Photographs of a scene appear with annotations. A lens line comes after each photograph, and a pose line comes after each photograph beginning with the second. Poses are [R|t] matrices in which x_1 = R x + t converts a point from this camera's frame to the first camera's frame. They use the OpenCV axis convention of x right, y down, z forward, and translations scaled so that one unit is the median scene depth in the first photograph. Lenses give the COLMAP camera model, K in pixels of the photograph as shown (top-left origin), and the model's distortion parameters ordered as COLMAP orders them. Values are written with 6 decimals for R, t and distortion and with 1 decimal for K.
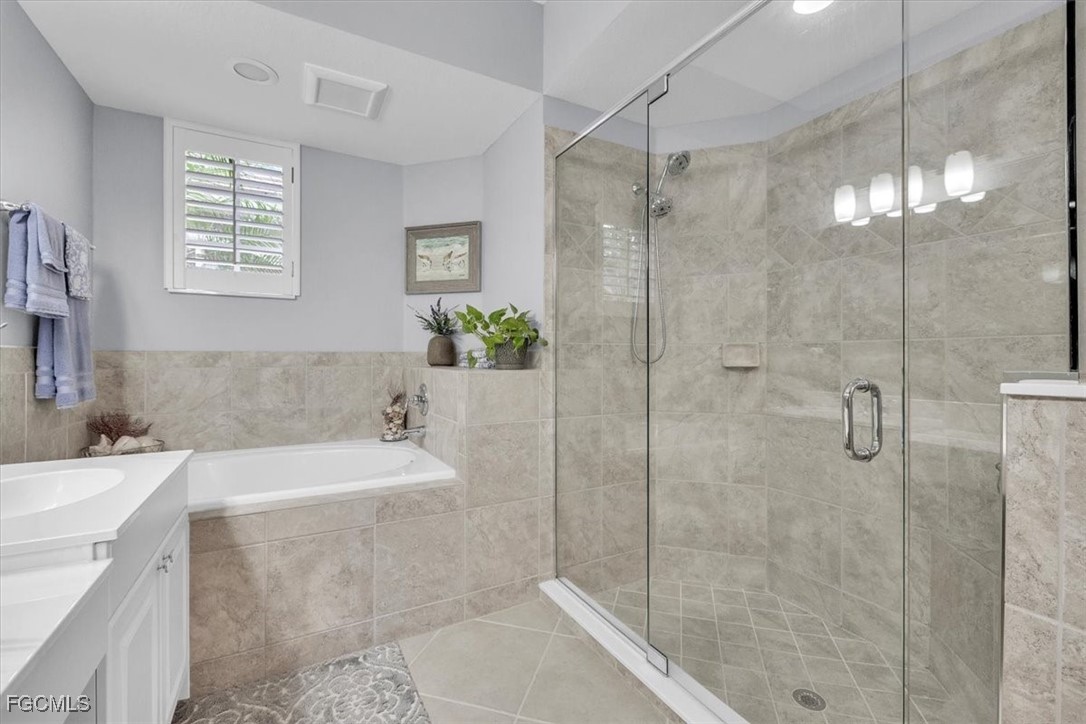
lens RADIAL K [[454.3, 0, 538.3], [0, 454.3, 358.2], [0, 0, 1]] dist [-0.000859, -0.000025]
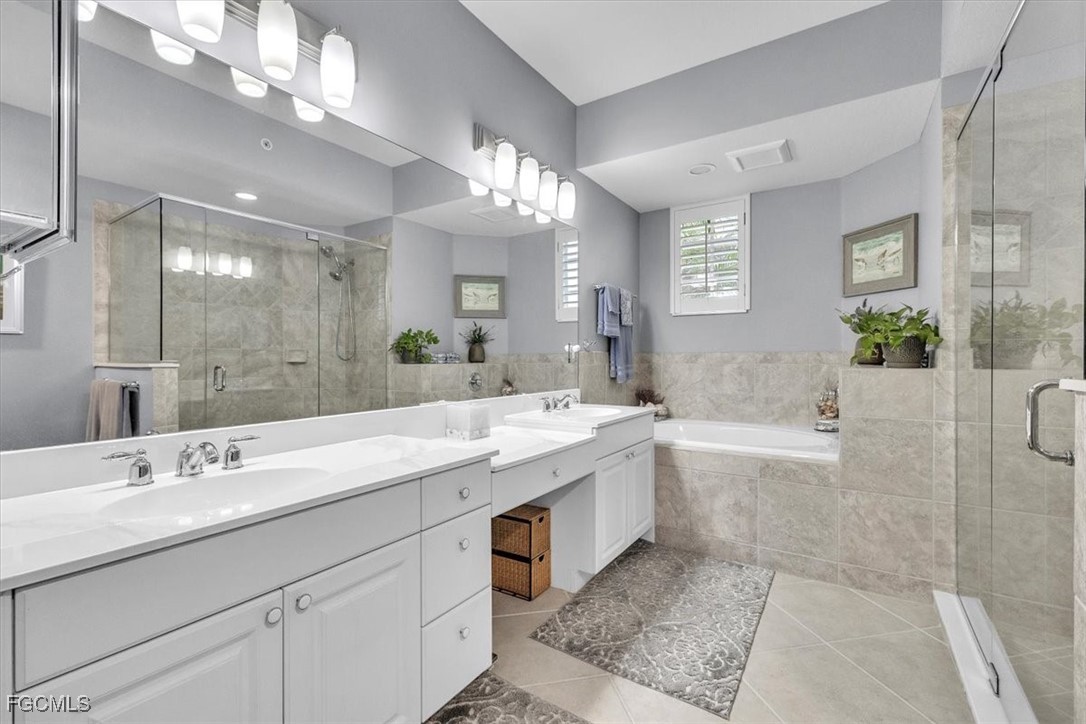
lens RADIAL K [[491.5, 0, 549.7], [0, 491.5, 363.3], [0, 0, 1]] dist [-0.002547, -0.000291]
pose [[0.471945, 0.009343, -0.881578, 0.556749], [0.001349, 0.999935, 0.011320, 0.001088], [0.881627, -0.006532, 0.471902, -0.218115]]
